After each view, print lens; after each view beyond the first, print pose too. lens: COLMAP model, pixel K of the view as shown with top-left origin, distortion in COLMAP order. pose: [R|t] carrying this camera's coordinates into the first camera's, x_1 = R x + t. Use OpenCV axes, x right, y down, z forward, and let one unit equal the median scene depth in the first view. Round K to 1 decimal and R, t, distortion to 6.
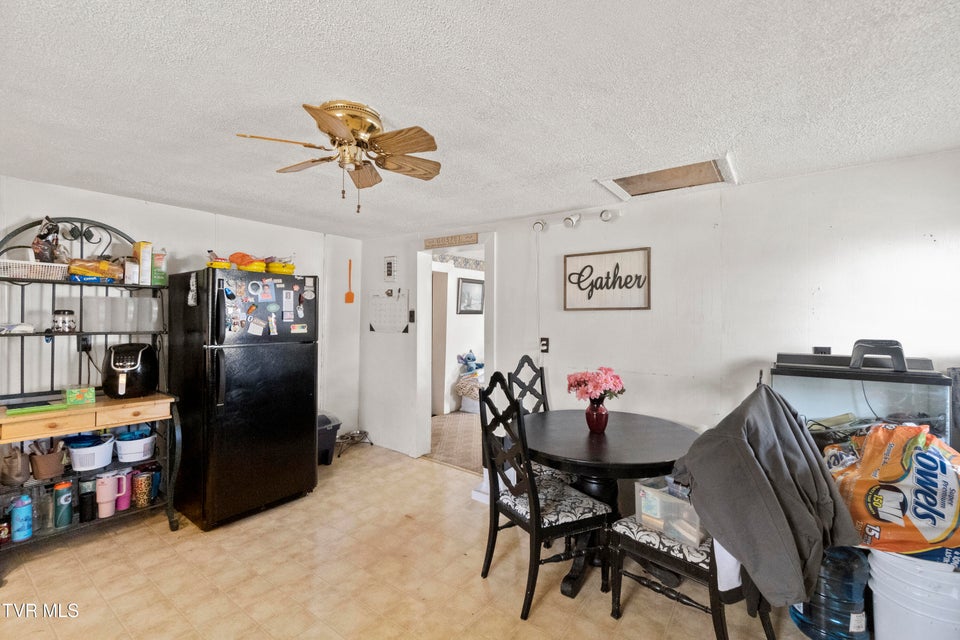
lens RADIAL K [[417.4, 0, 476.6], [0, 417.4, 319.5], [0, 0, 1]] dist [-0.004873, -0.000118]
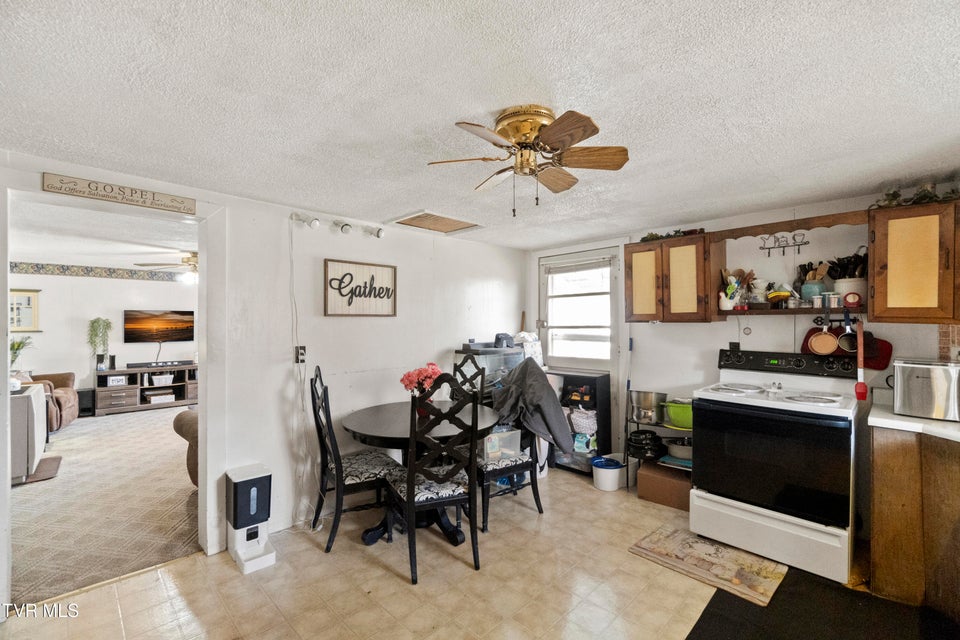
lens RADIAL K [[417.4, 0, 477.2], [0, 417.4, 321.7], [0, 0, 1]] dist [-0.004873, -0.000118]
pose [[0.147141, -0.005264, 0.989101, -0.730382], [0.003832, 0.999981, 0.004752, -0.012689], [-0.989108, 0.003091, 0.147159, 0.542066]]
